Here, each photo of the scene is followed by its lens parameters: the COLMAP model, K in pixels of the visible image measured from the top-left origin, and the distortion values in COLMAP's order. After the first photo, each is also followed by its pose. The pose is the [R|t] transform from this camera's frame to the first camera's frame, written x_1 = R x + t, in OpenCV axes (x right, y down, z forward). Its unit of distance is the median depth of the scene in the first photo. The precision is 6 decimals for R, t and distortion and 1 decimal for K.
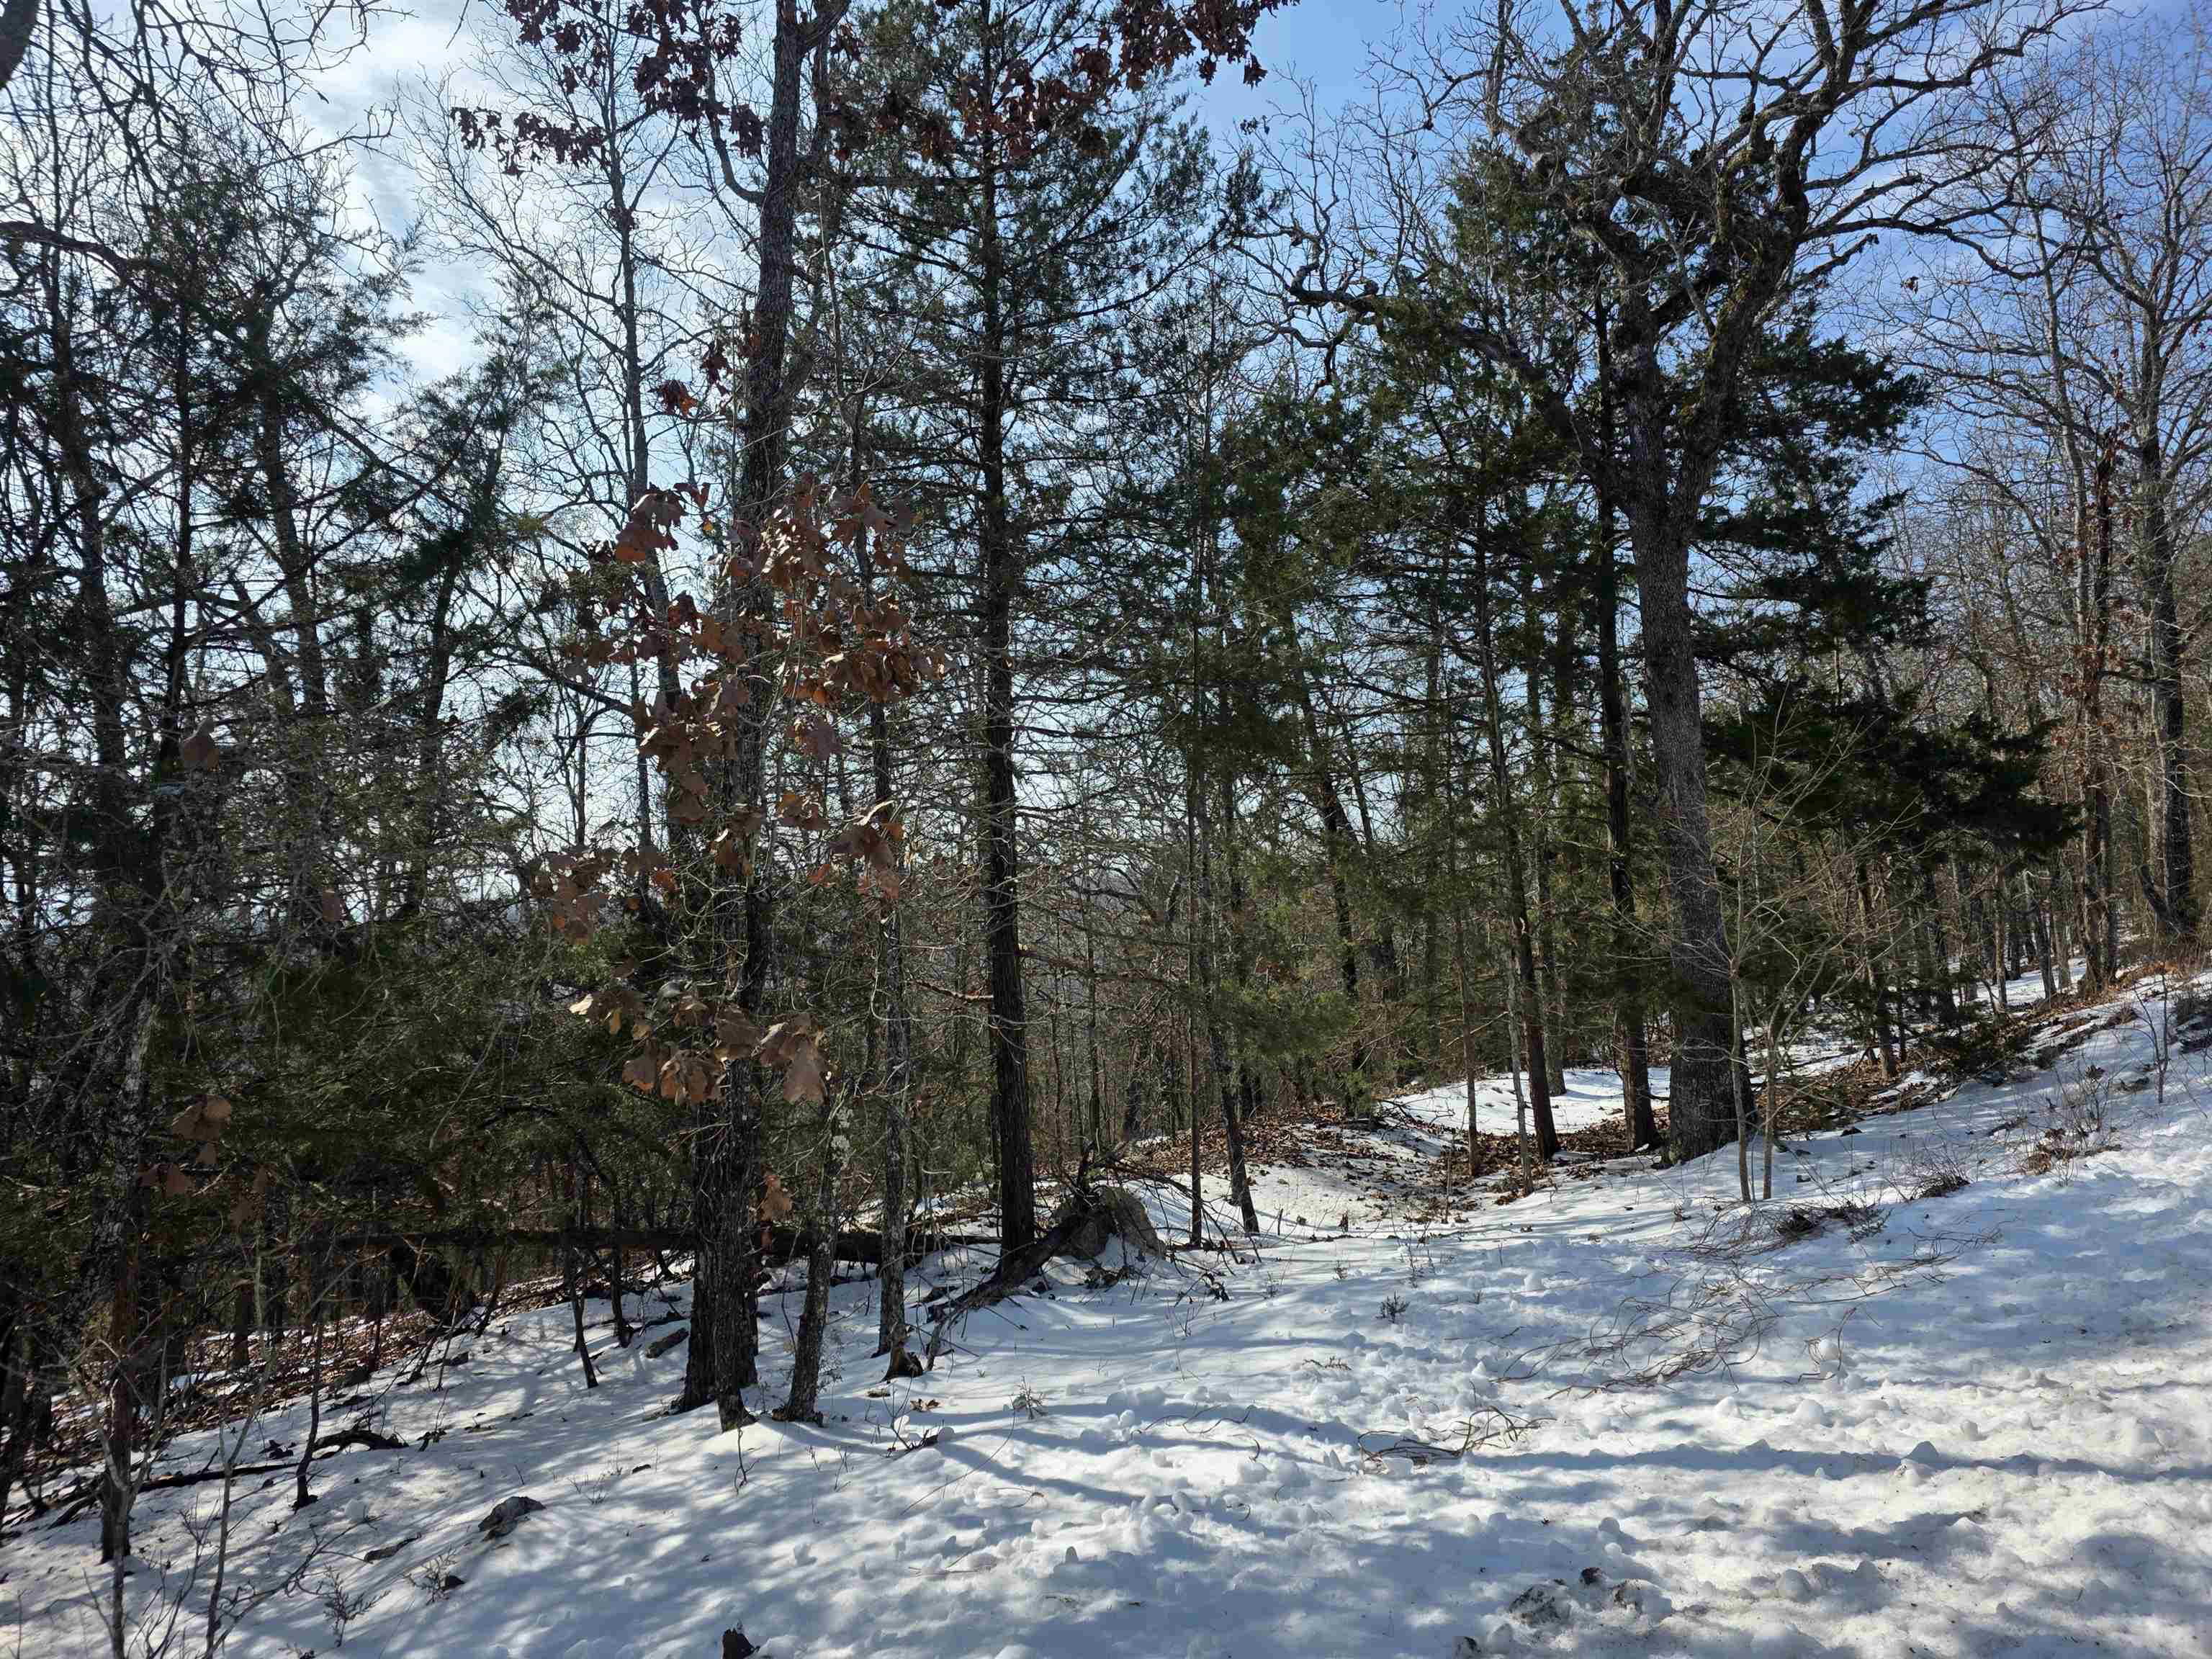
lens RADIAL K [[1472.5, 0, 1108.2], [0, 1472.5, 809.7], [0, 0, 1]] dist [0.063793, -0.052879]
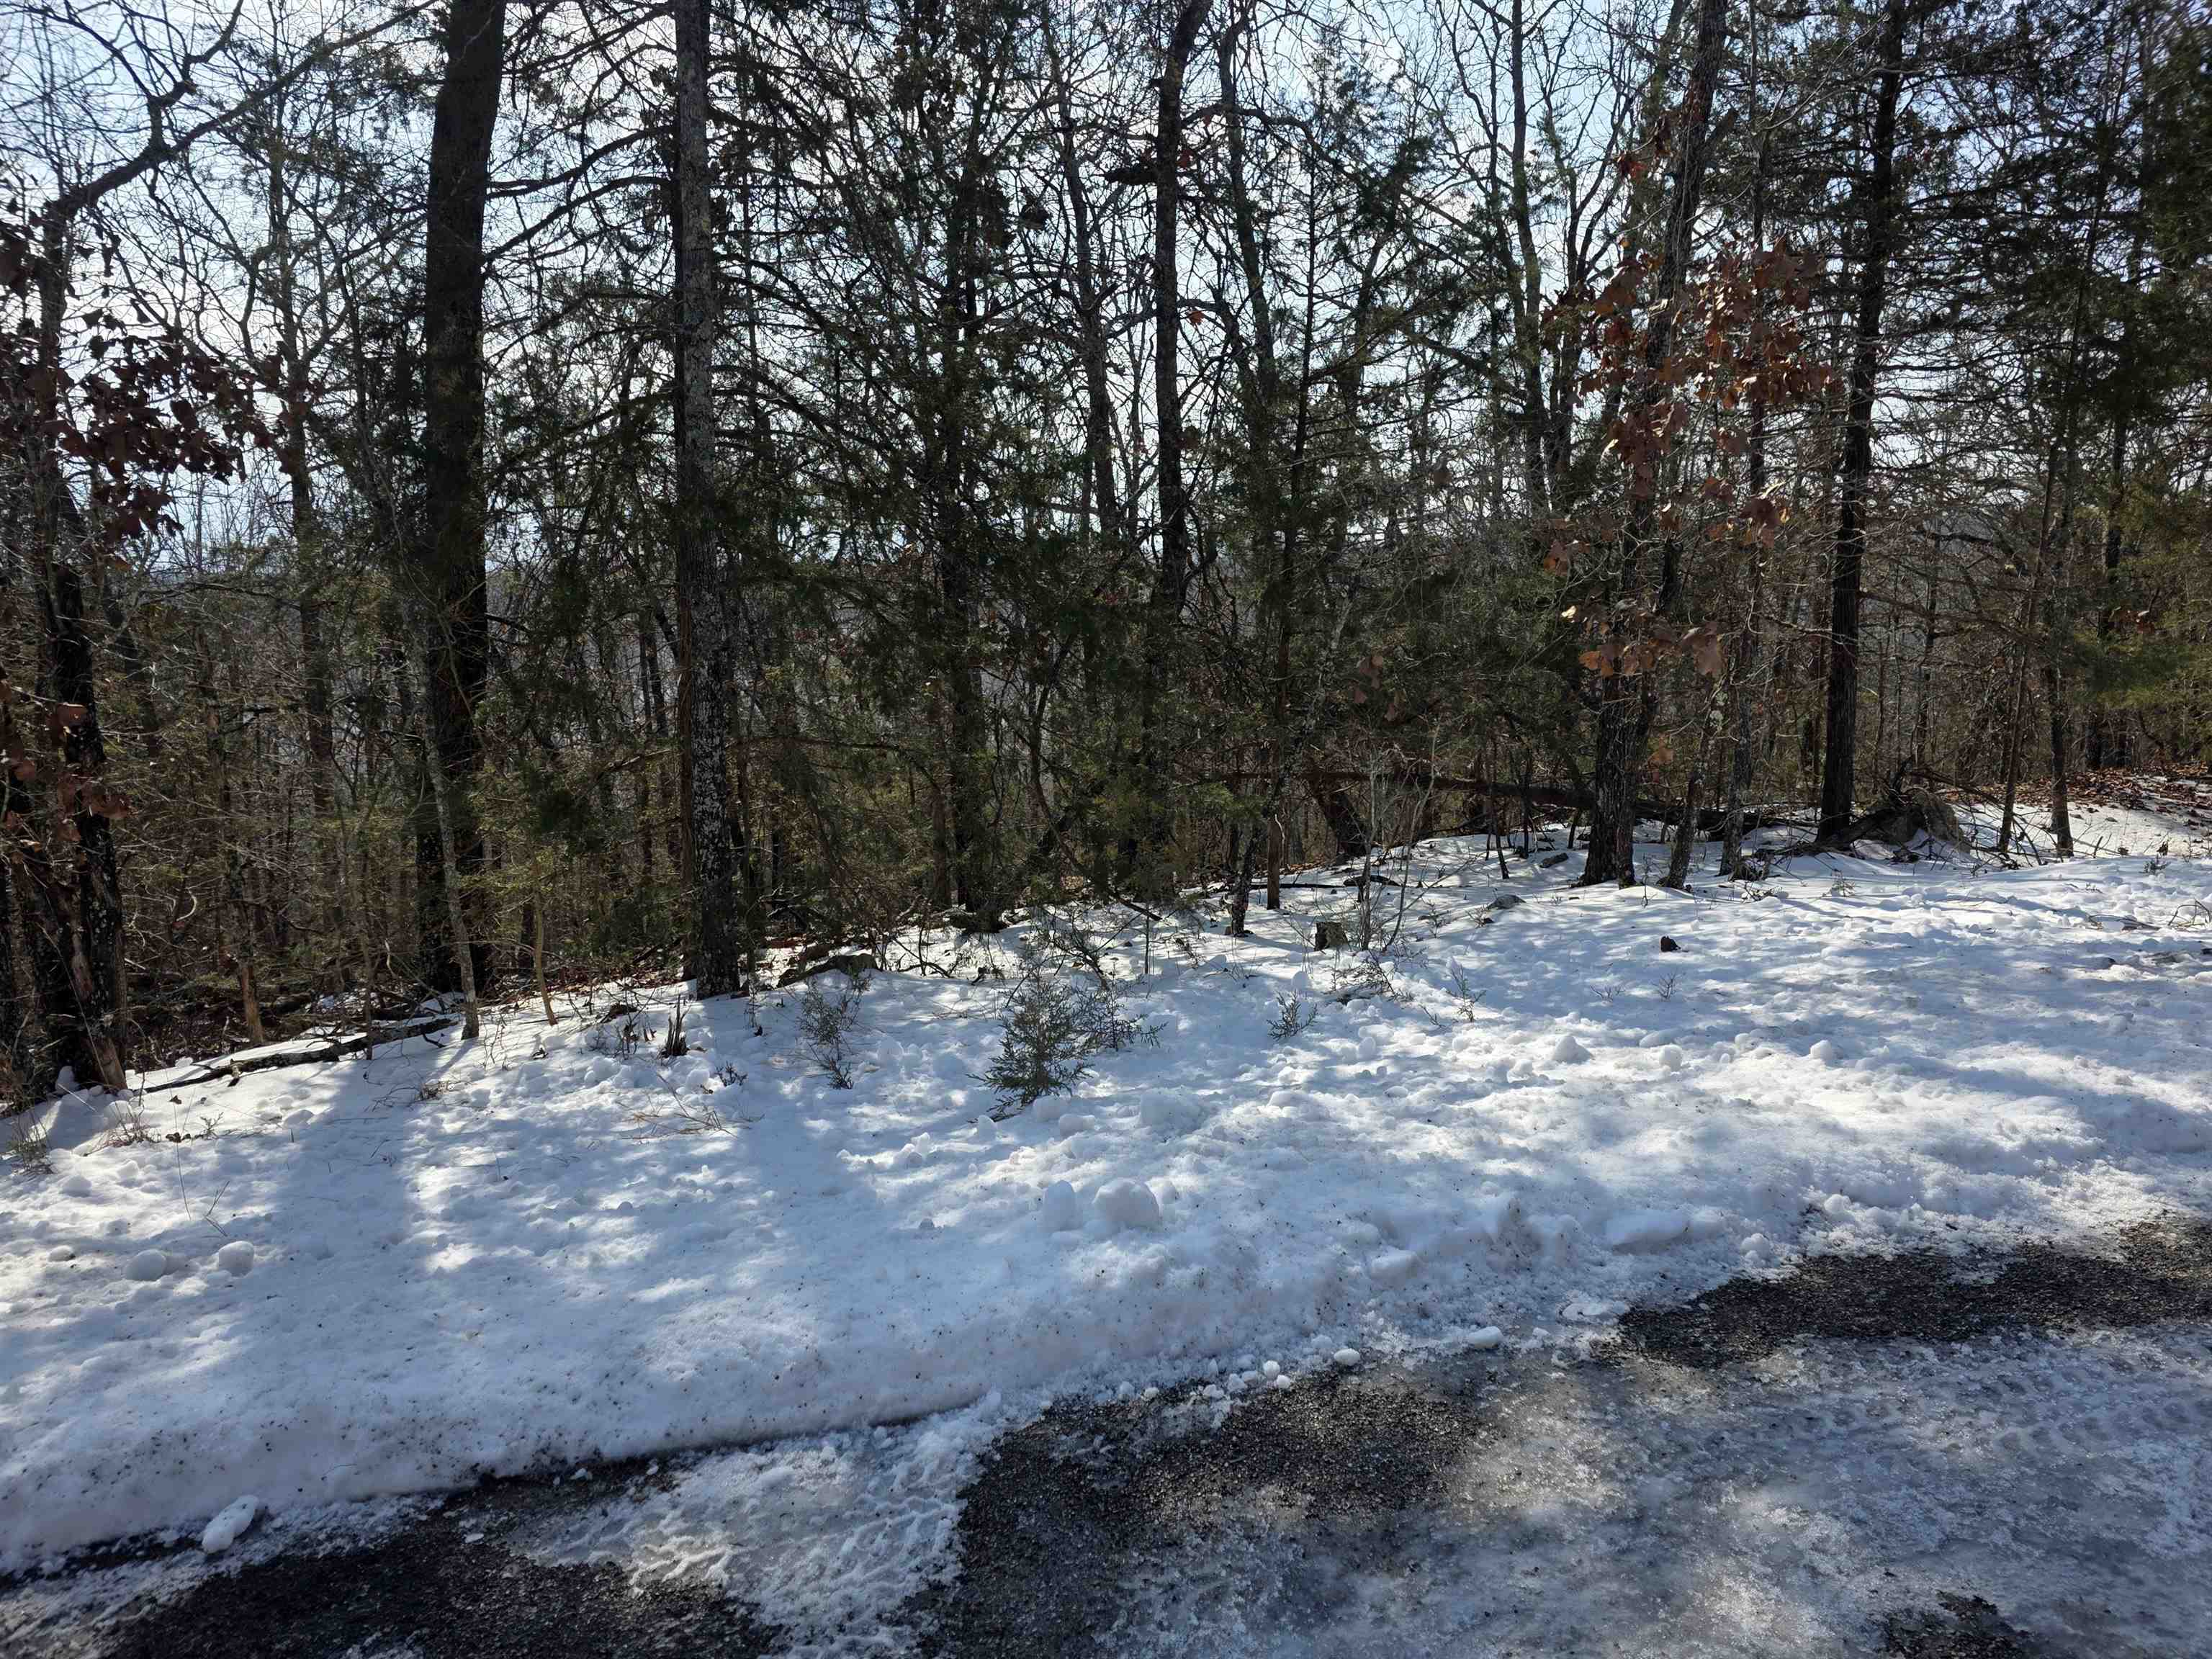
lens RADIAL K [[1472.5, 0, 1123.8], [0, 1472.5, 831.5], [0, 0, 1]] dist [0.063793, -0.052879]
pose [[0.874772, 0.106490, -0.472689, 0.011252], [0.015982, 0.968678, 0.247807, -0.028567], [0.484272, -0.224329, 0.845670, -0.400725]]
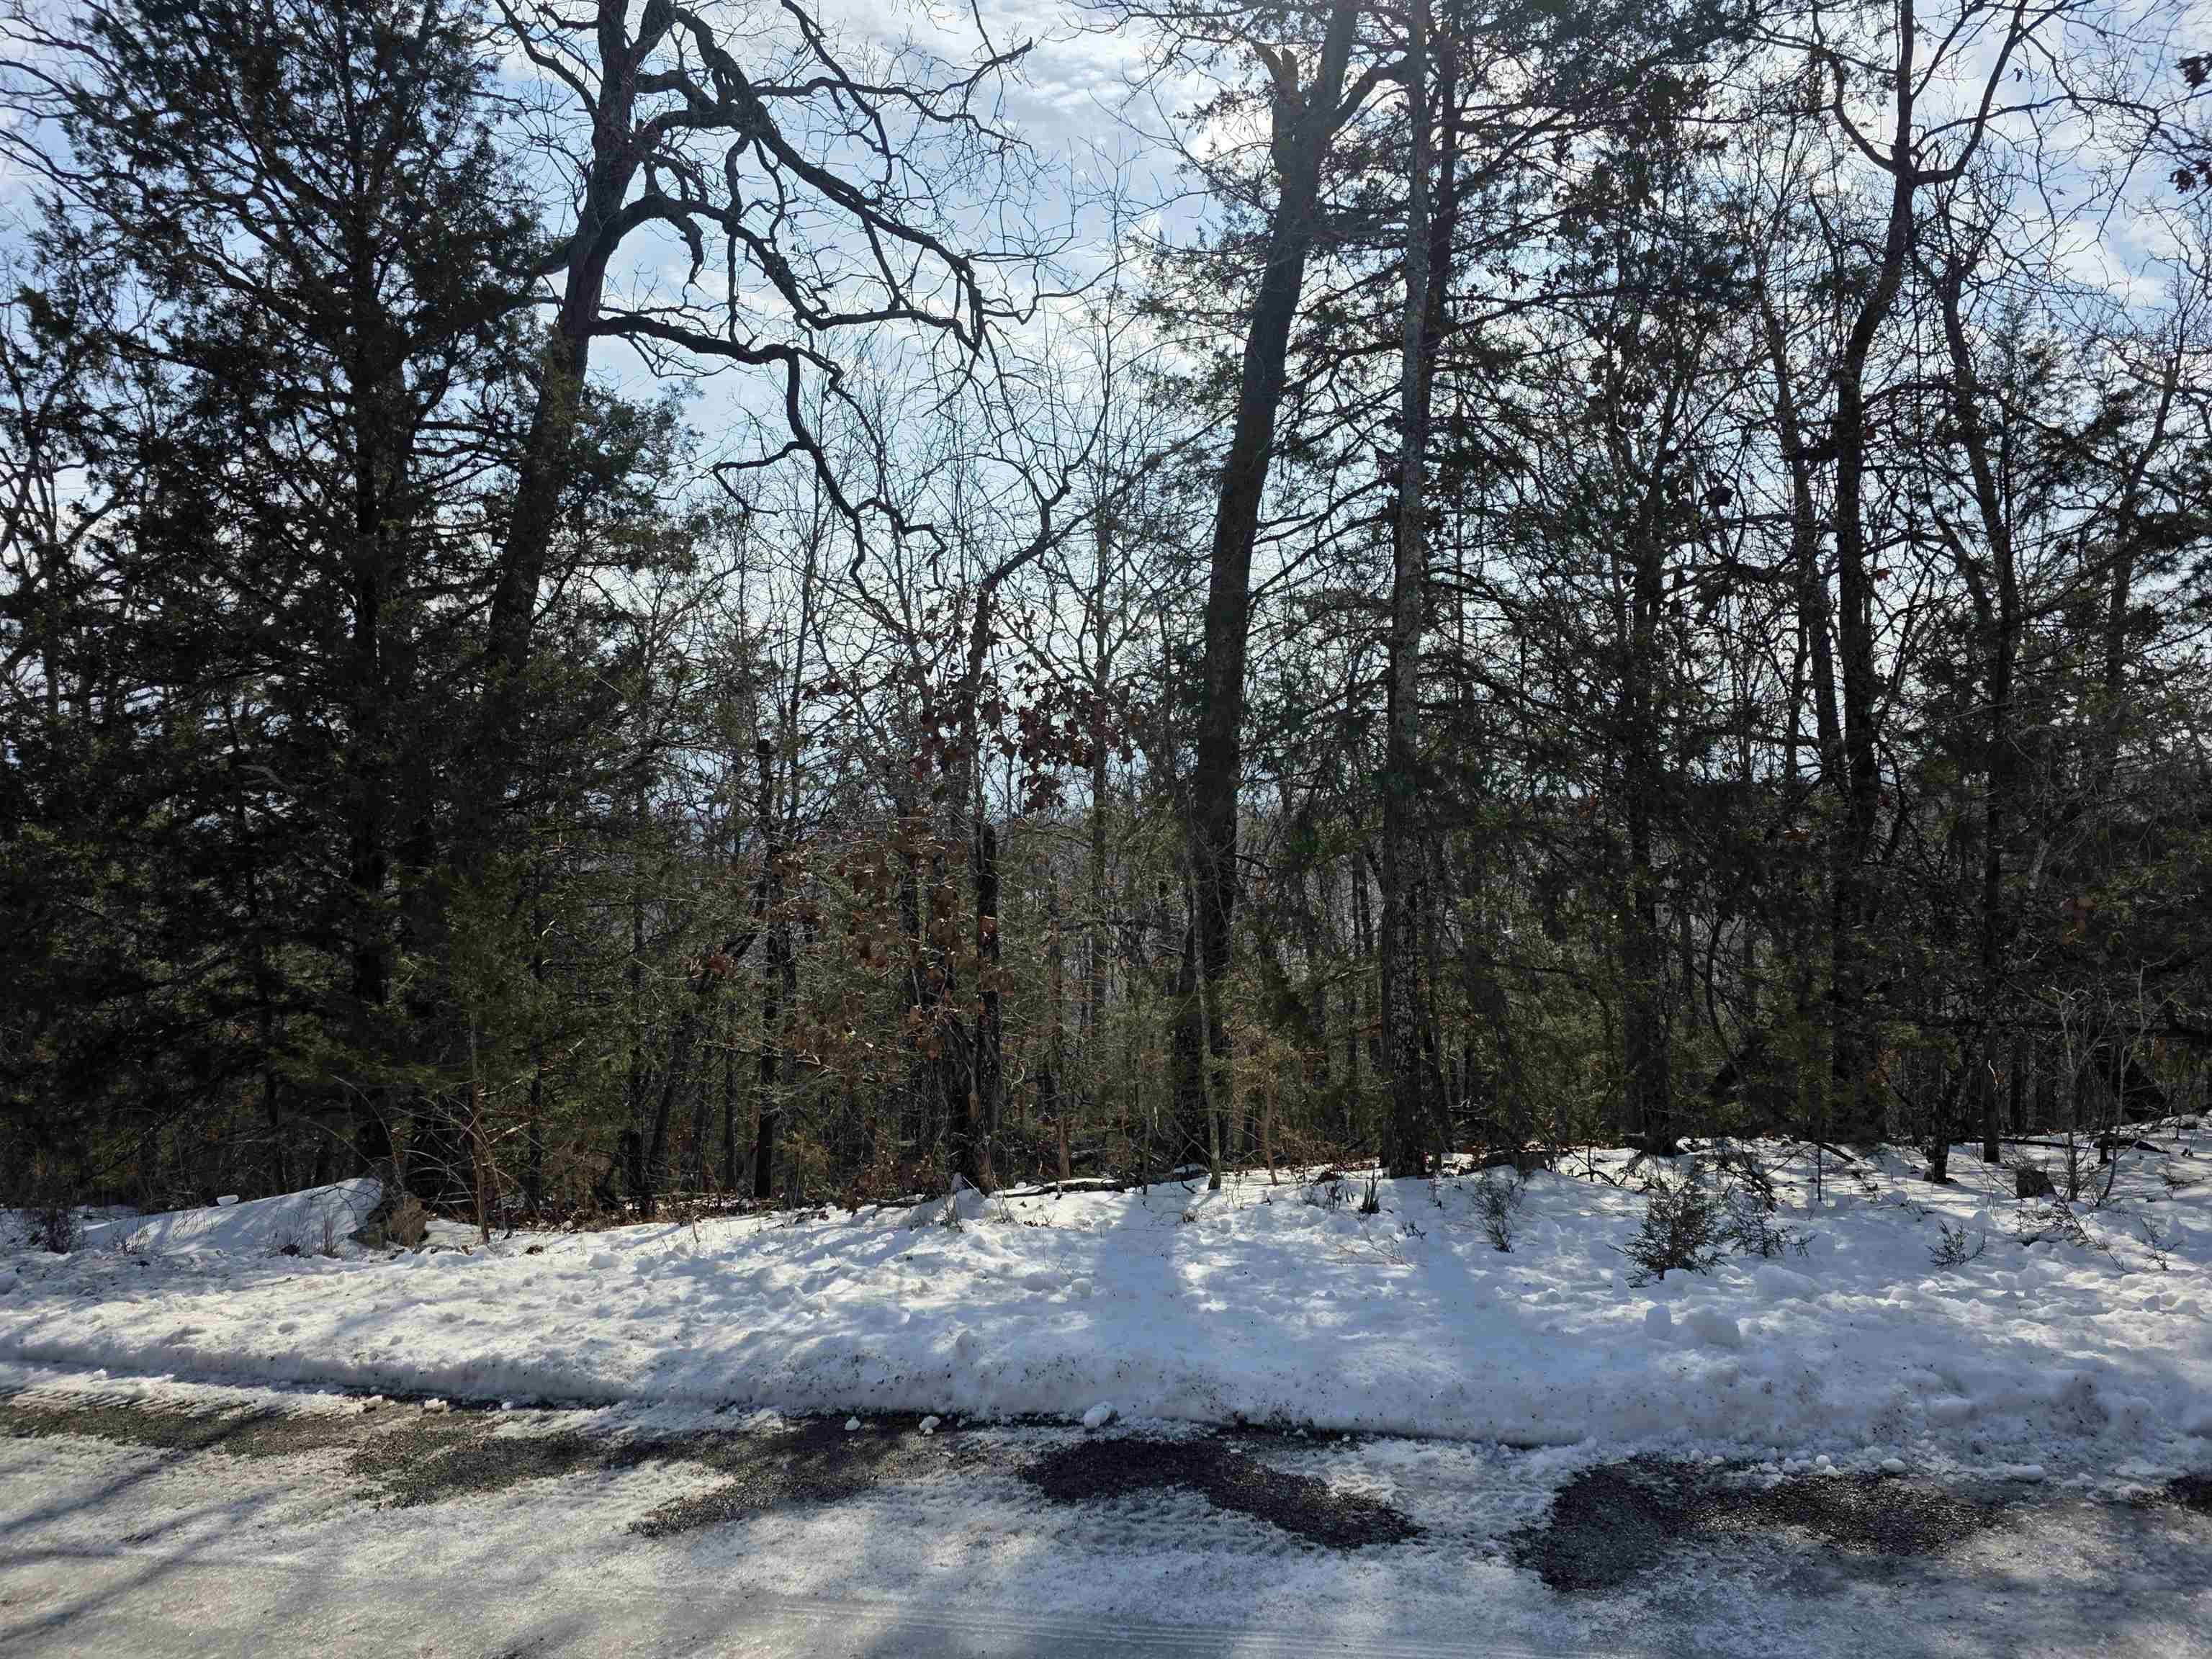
lens RADIAL K [[1472.5, 0, 1101.8], [0, 1472.5, 806.7], [0, 0, 1]] dist [0.063793, -0.052879]
pose [[0.551603, 0.011537, -0.834027, 0.141378], [0.064647, 0.996305, 0.056537, -0.050595], [0.831598, -0.085103, 0.548820, -0.522190]]
